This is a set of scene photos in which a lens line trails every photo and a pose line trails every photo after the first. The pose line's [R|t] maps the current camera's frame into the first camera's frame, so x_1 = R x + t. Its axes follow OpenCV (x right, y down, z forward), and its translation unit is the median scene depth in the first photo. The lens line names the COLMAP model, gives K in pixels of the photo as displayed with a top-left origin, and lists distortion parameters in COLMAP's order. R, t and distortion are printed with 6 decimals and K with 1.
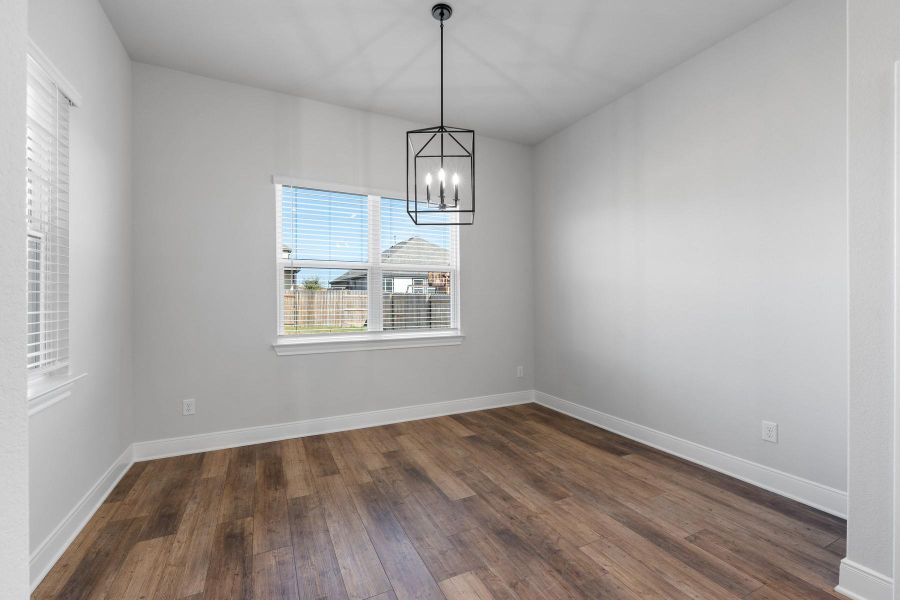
lens RADIAL K [[385.4, 0, 452.6], [0, 385.4, 298.0], [0, 0, 1]] dist [-0.003758, -0.000076]
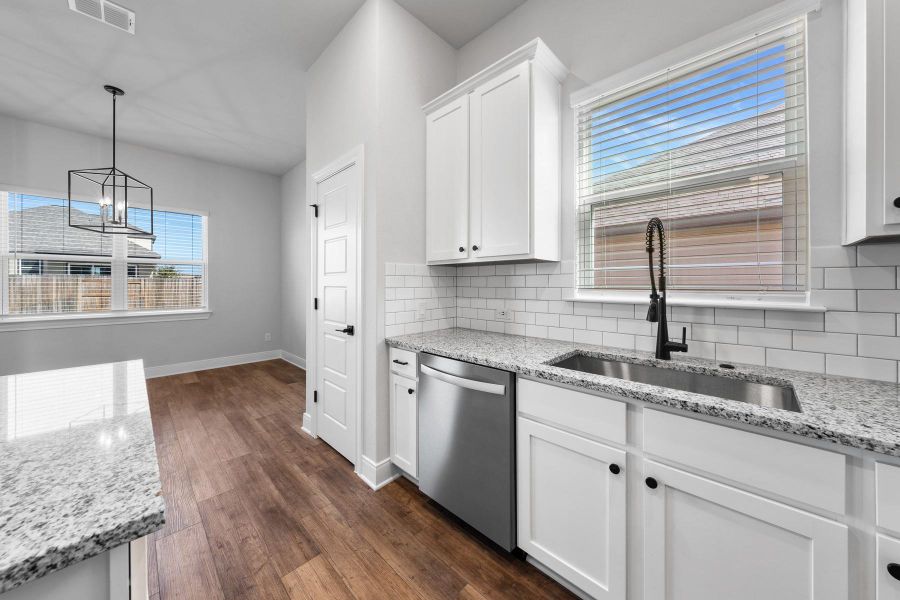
lens RADIAL K [[313.8, 0, 449.9], [0, 313.8, 283.6], [0, 0, 1]] dist [-0.003513, 0.000047]
pose [[0.945351, 0.001176, 0.326052, 0.838928], [-0.000323, 0.999996, -0.002671, -0.000099], [-0.326054, 0.002419, 0.945348, -0.573742]]
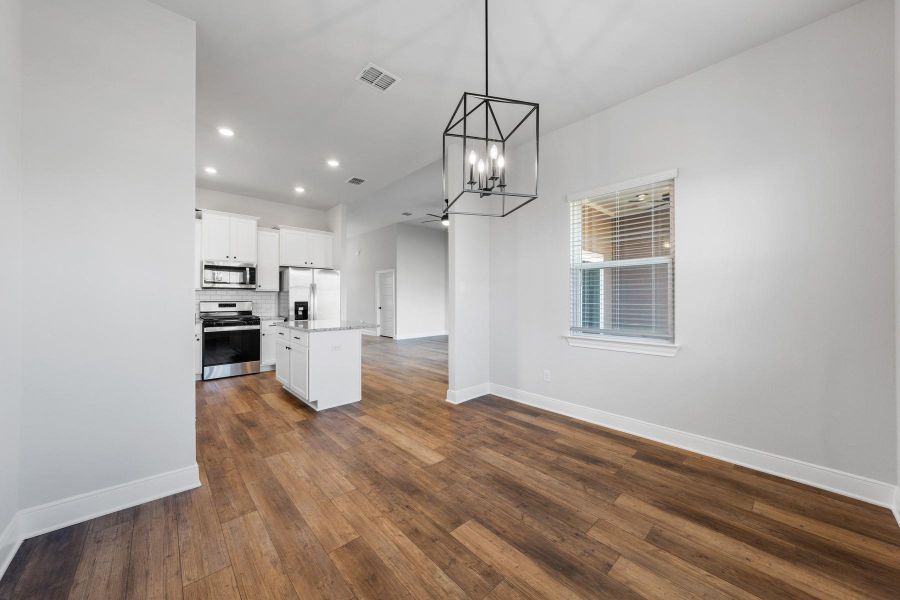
lens RADIAL K [[313.8, 0, 433.7], [0, 313.8, 296.8], [0, 0, 1]] dist [-0.003513, 0.000047]
pose [[-0.966708, 0.001008, -0.255879, 0.283816], [0.002048, 0.999991, -0.003795, -0.001065], [0.255873, -0.004193, -0.966701, 1.733675]]
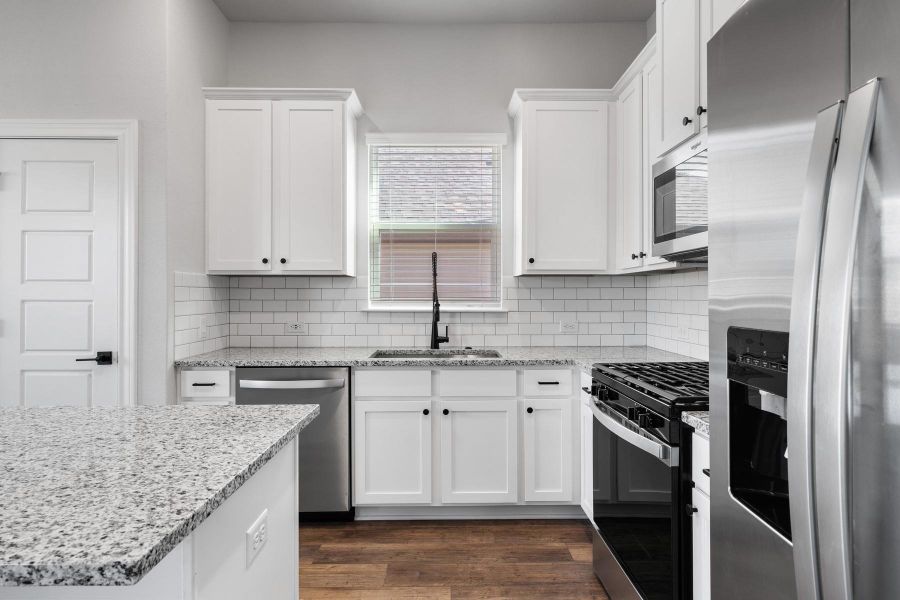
lens RADIAL K [[487.3, 0, 447.1], [0, 487.3, 294.3], [0, 0, 1]] dist [-0.000683, -0.000044]
pose [[0.443529, 0.005661, 0.896242, 0.235712], [0.000116, 0.999980, -0.006374, 0.000380], [-0.896260, 0.002931, 0.443519, -0.763716]]
